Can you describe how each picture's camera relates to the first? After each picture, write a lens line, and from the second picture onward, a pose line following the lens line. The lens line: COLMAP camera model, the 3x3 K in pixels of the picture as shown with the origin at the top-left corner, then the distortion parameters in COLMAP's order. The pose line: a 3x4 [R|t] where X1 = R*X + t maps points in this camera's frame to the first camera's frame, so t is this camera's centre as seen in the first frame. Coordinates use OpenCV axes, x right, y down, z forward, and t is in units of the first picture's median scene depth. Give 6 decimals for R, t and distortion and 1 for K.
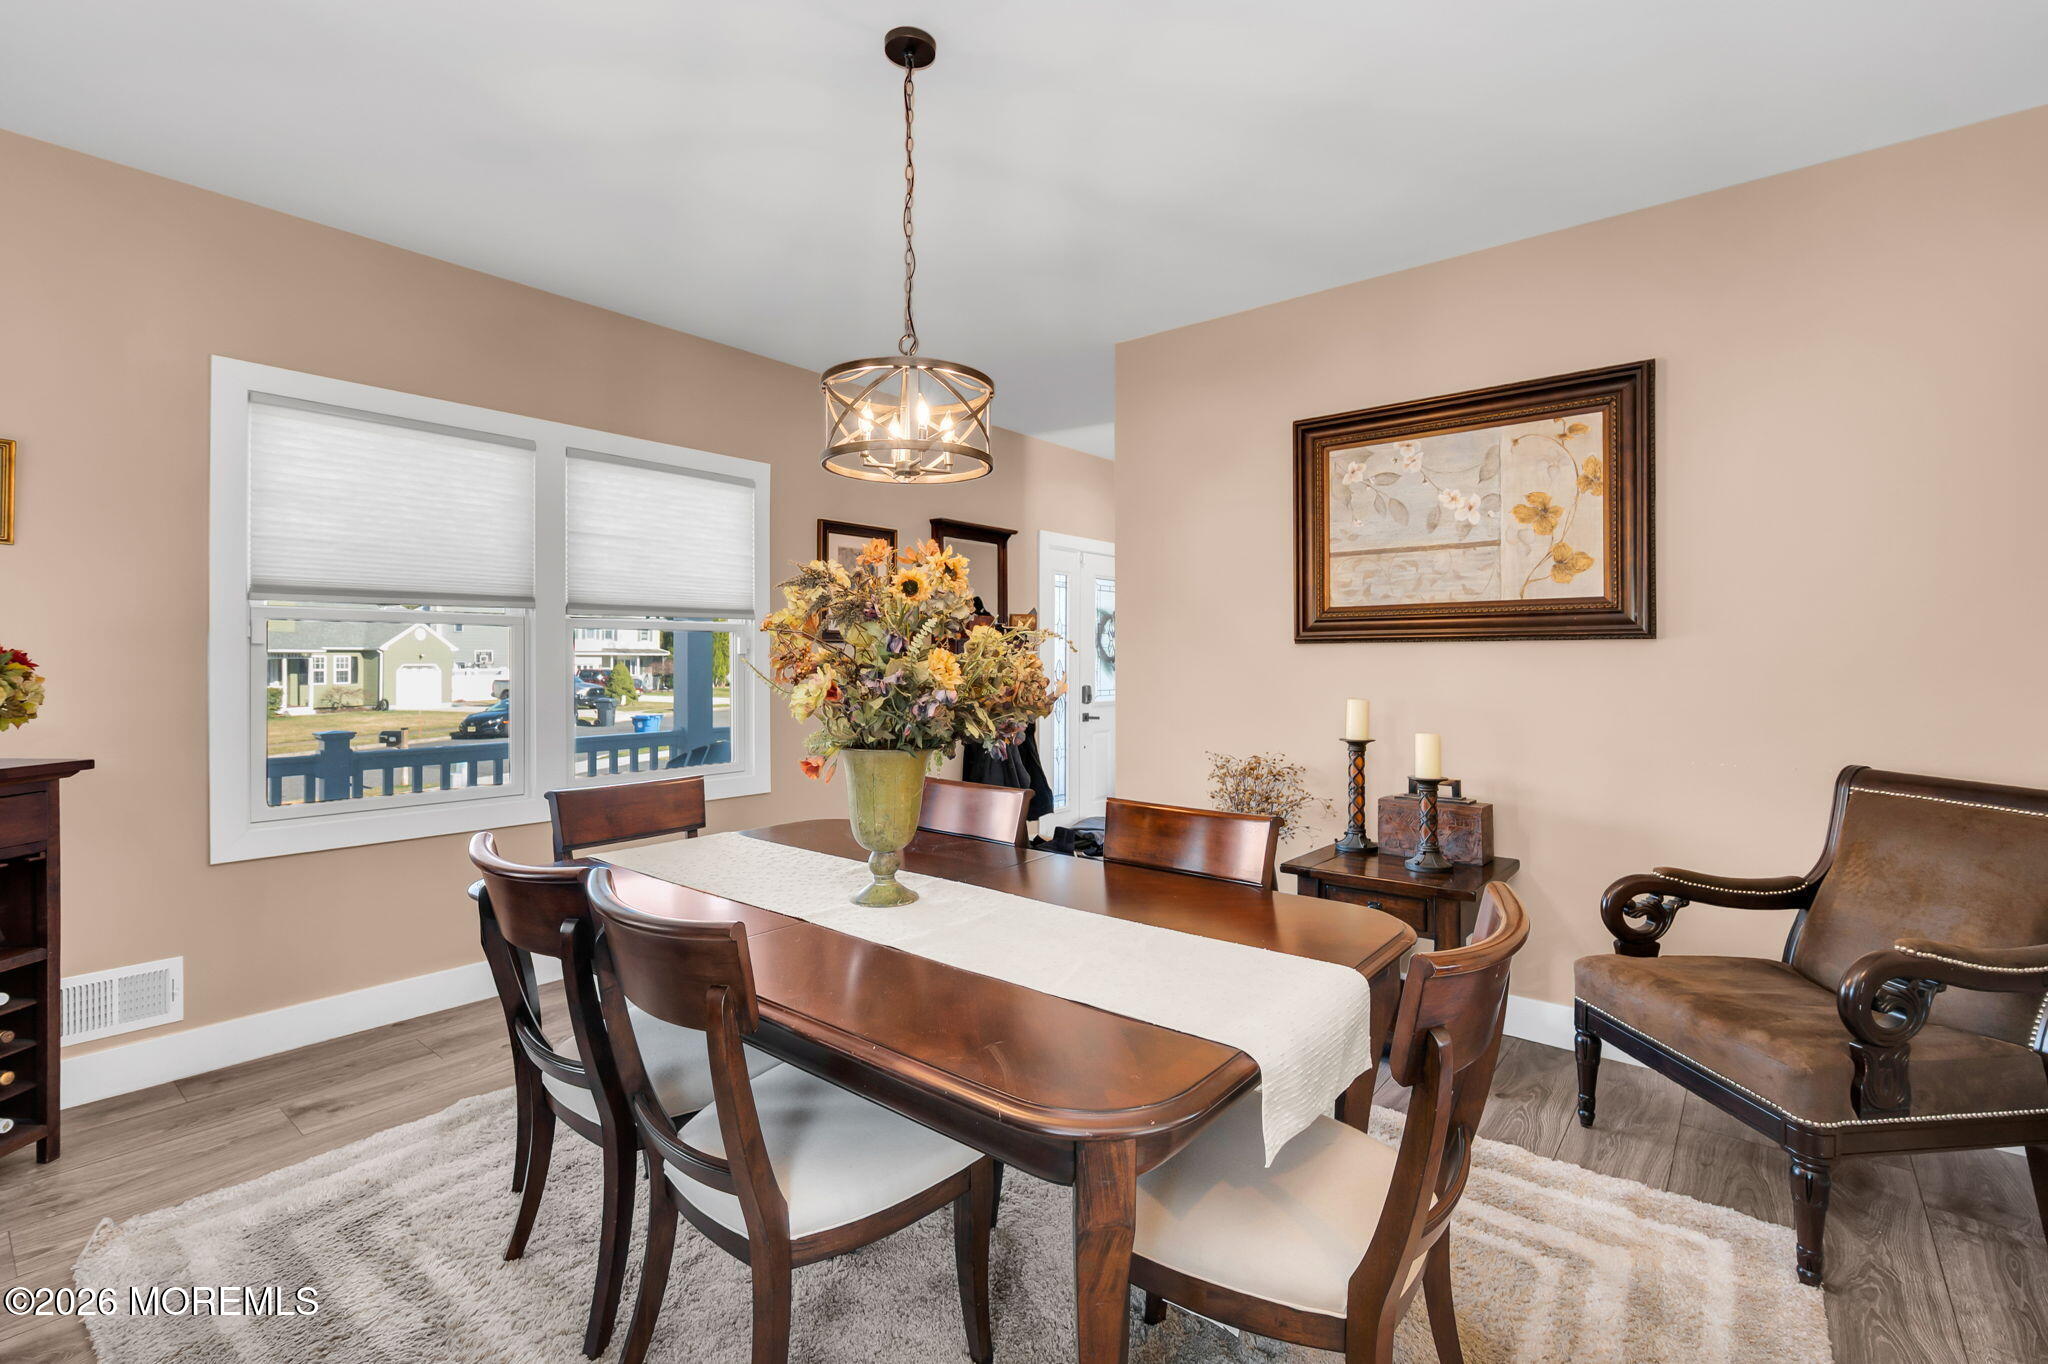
lens RADIAL K [[912.5, 0, 1025.2], [0, 912.5, 677.3], [0, 0, 1]] dist [0.000937, 0.000061]
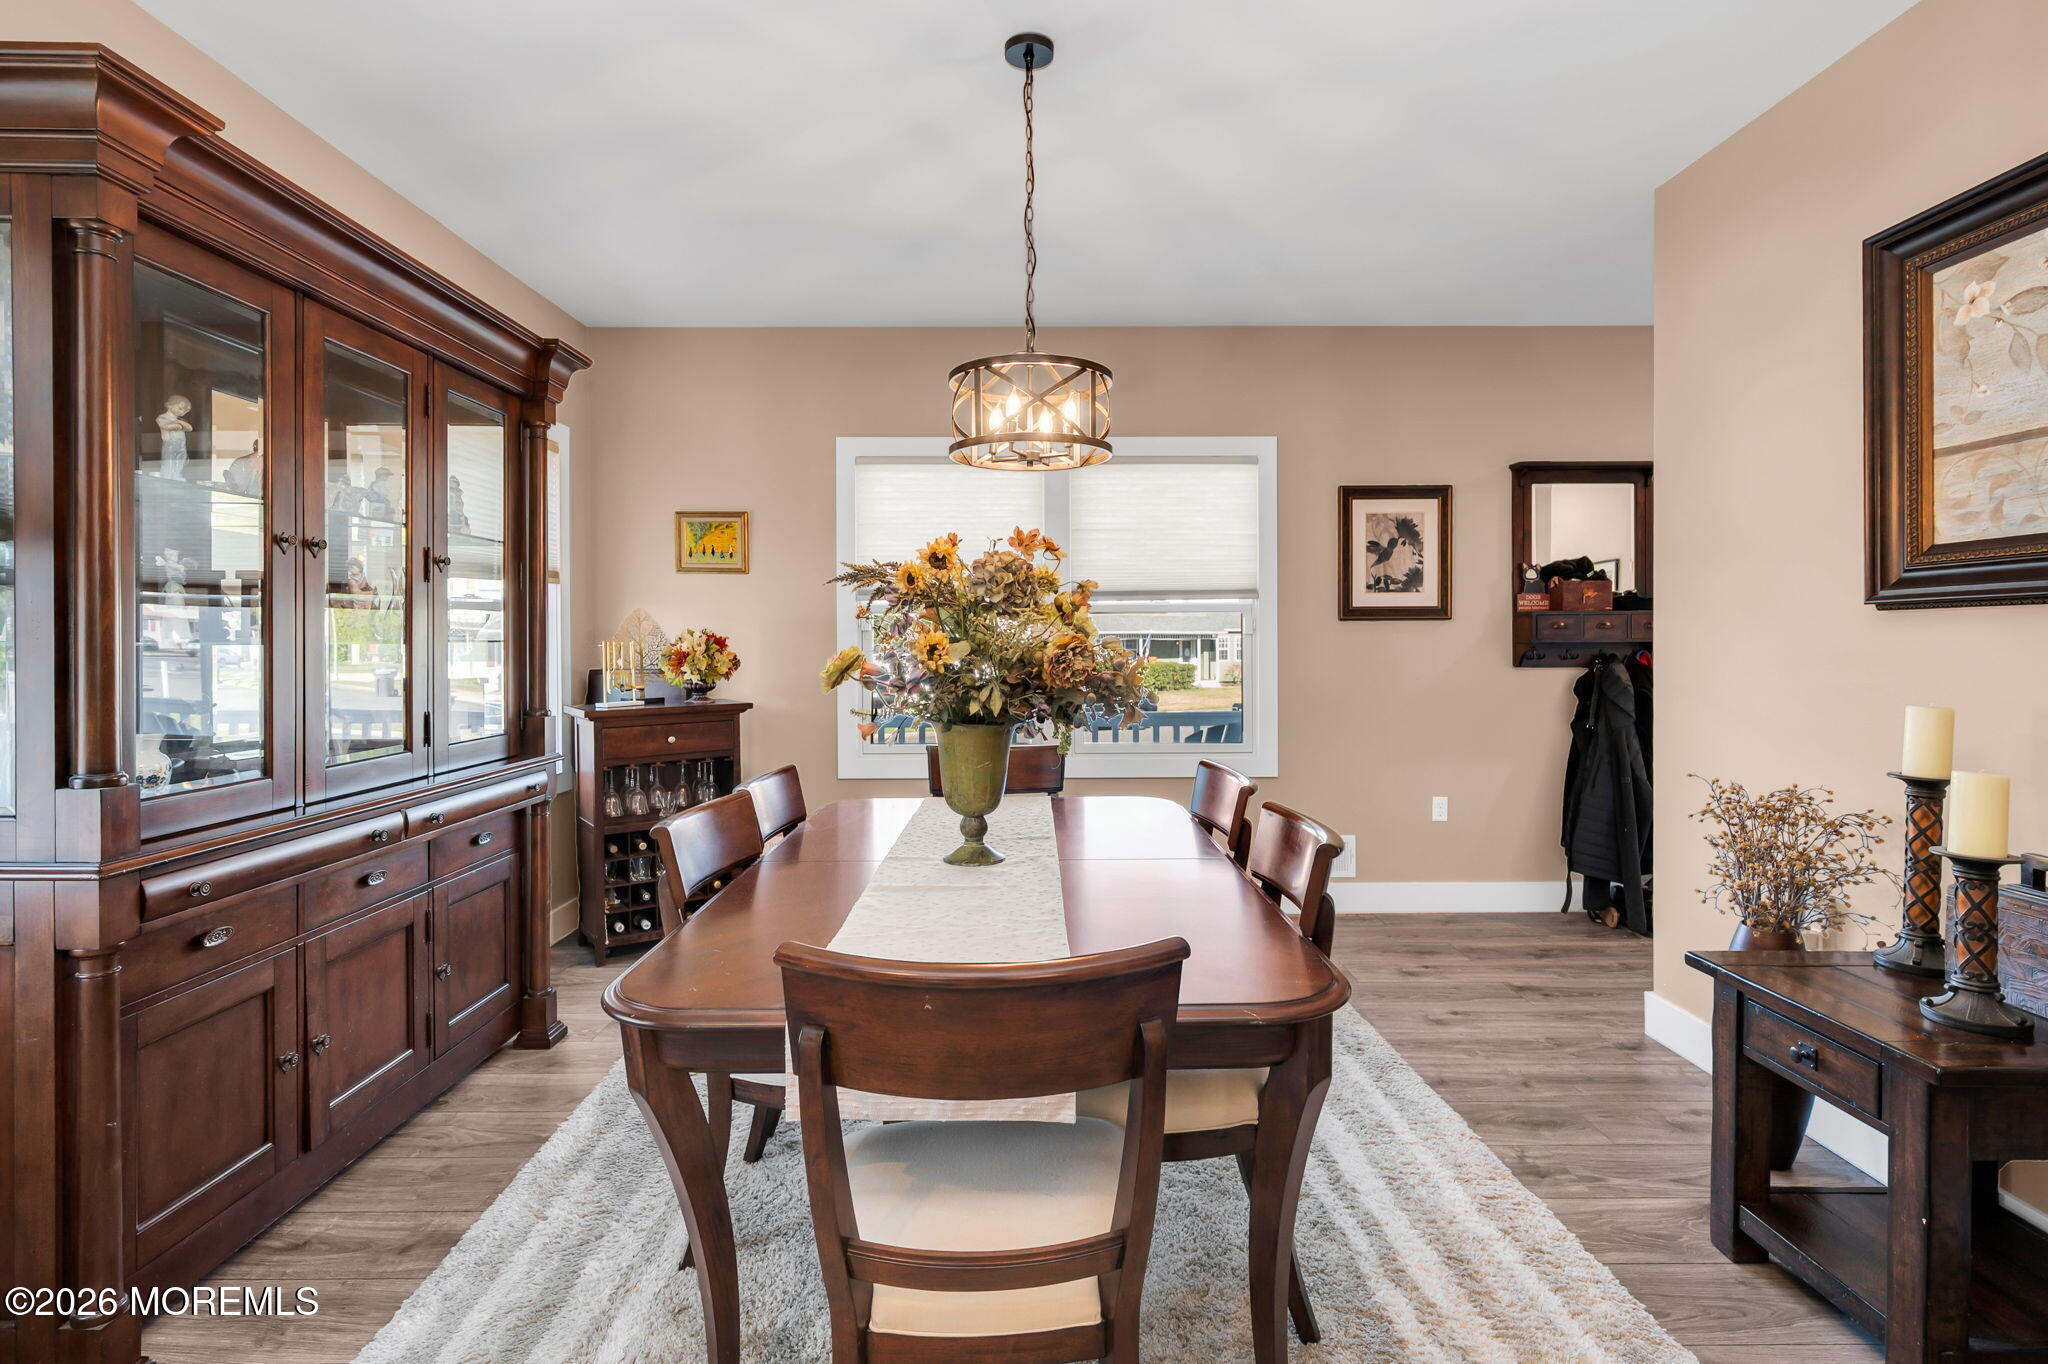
lens RADIAL K [[985.6, 0, 1037.0], [0, 985.6, 662.8], [0, 0, 1]] dist [-0.000878, 0.000098]
pose [[0.645970, 0.013970, -0.763235, 0.447972], [-0.009989, 0.999902, 0.009847, -0.002988], [0.763297, 0.001263, 0.646046, 0.169786]]
